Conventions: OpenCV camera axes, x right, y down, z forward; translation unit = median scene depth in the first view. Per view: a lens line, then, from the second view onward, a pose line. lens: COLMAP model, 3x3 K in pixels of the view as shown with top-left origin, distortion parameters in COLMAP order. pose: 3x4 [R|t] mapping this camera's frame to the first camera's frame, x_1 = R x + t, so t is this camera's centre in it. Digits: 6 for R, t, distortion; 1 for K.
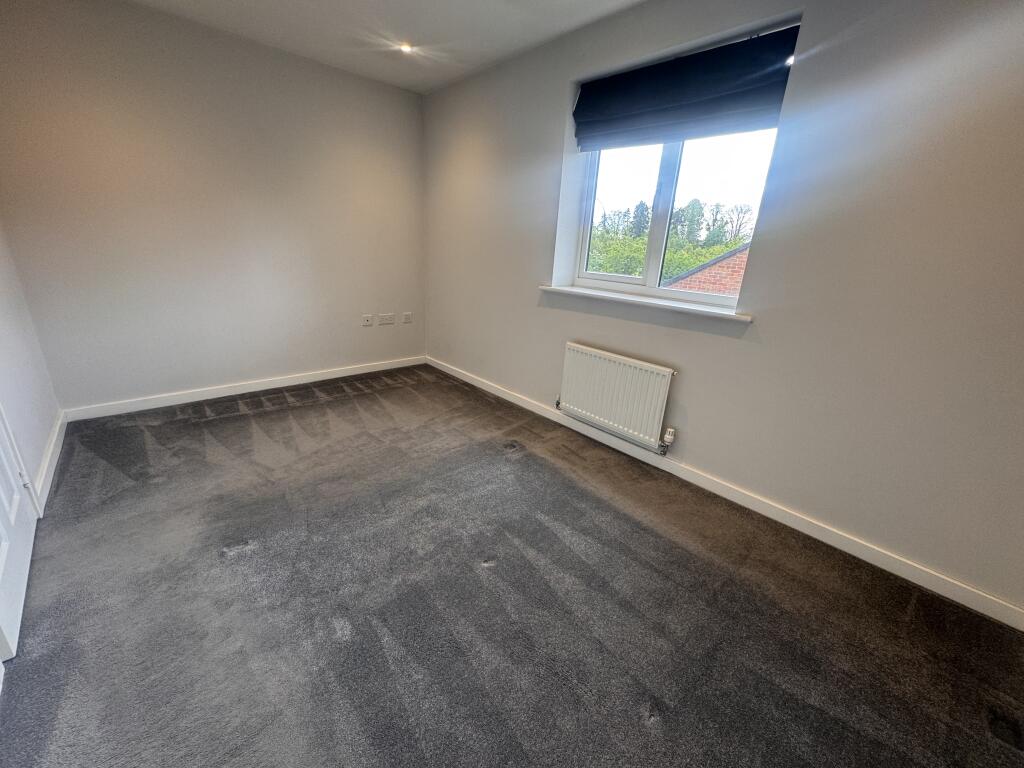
lens RADIAL K [[408.5, 0, 509.5], [0, 408.5, 383.2], [0, 0, 1]] dist [-0.002023, 0.000391]
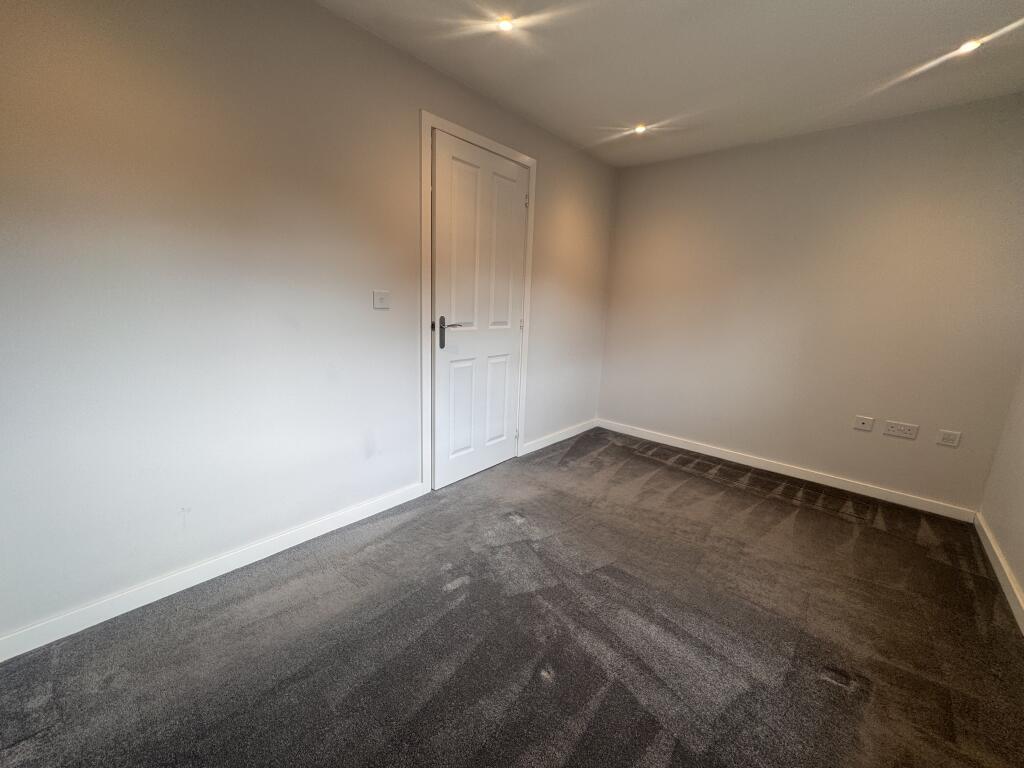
lens RADIAL K [[408.5, 0, 510.1], [0, 408.5, 382.5], [0, 0, 1]] dist [-0.002023, 0.000391]
pose [[0.110591, 0.146987, -0.982937, 0.373500], [-0.345902, 0.932864, 0.100581, -0.095932], [0.931730, 0.328877, 0.154009, 0.340913]]
